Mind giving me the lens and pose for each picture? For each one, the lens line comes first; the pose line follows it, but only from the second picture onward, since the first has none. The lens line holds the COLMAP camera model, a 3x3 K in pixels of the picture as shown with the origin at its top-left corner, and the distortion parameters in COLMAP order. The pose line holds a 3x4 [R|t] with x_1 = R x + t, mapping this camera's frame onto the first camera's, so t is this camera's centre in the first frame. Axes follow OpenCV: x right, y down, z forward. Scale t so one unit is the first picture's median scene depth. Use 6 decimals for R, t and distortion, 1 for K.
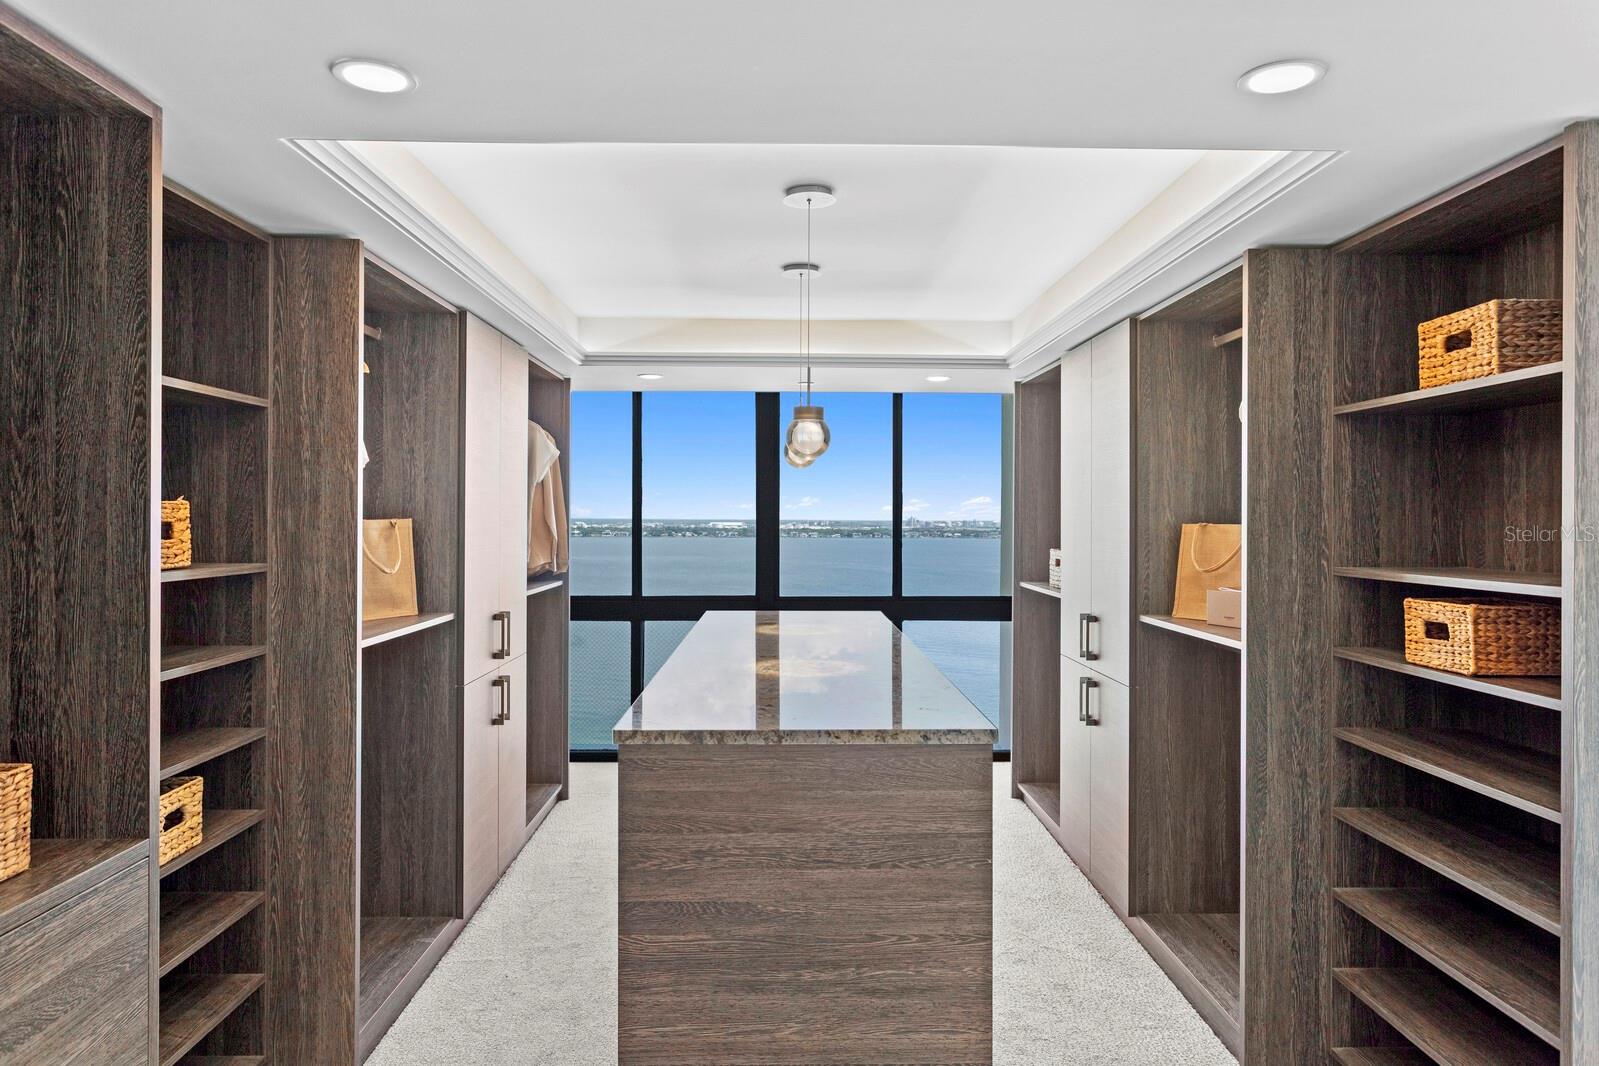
lens RADIAL K [[1014.3, 0, 803.2], [0, 1014.3, 523.0], [0, 0, 1]] dist [0.005194, 0.003375]
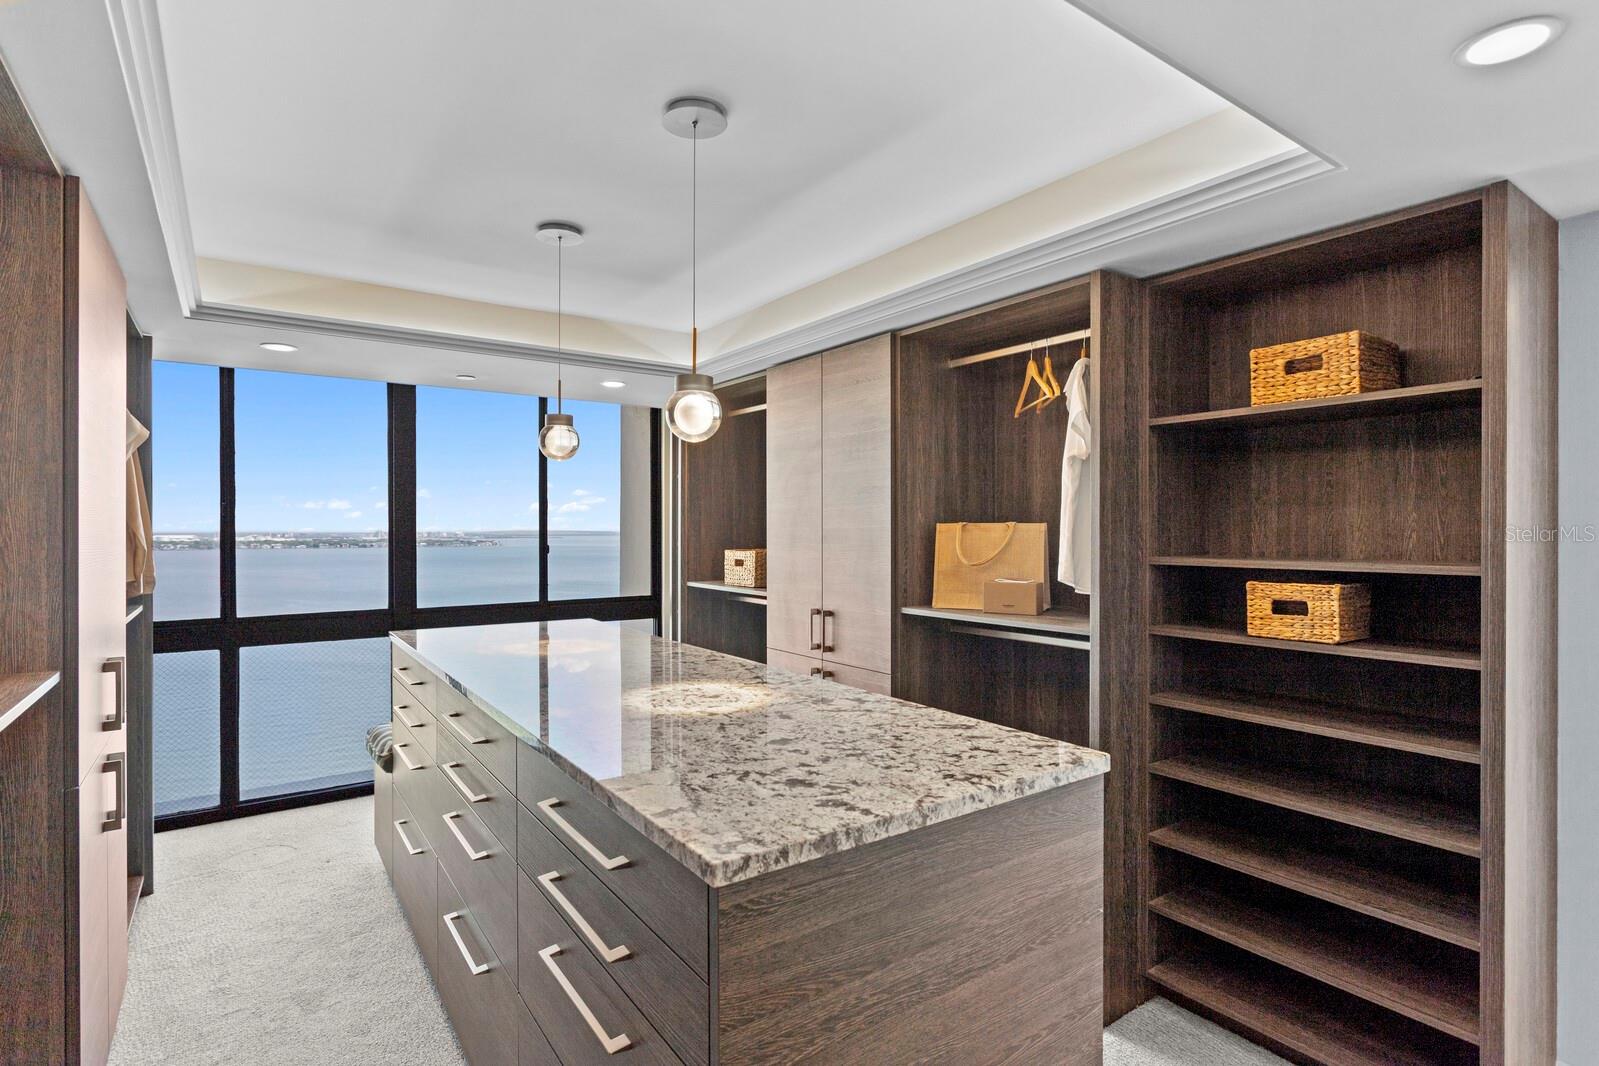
lens RADIAL K [[797.6, 0, 796.6], [0, 797.6, 535.2], [0, 0, 1]] dist [-0.010652, 0.007536]
pose [[0.829657, -0.008168, 0.558214, -0.354690], [0.006863, 0.999967, 0.004431, 0.012741], [-0.558231, 0.000155, 0.829685, 0.526741]]
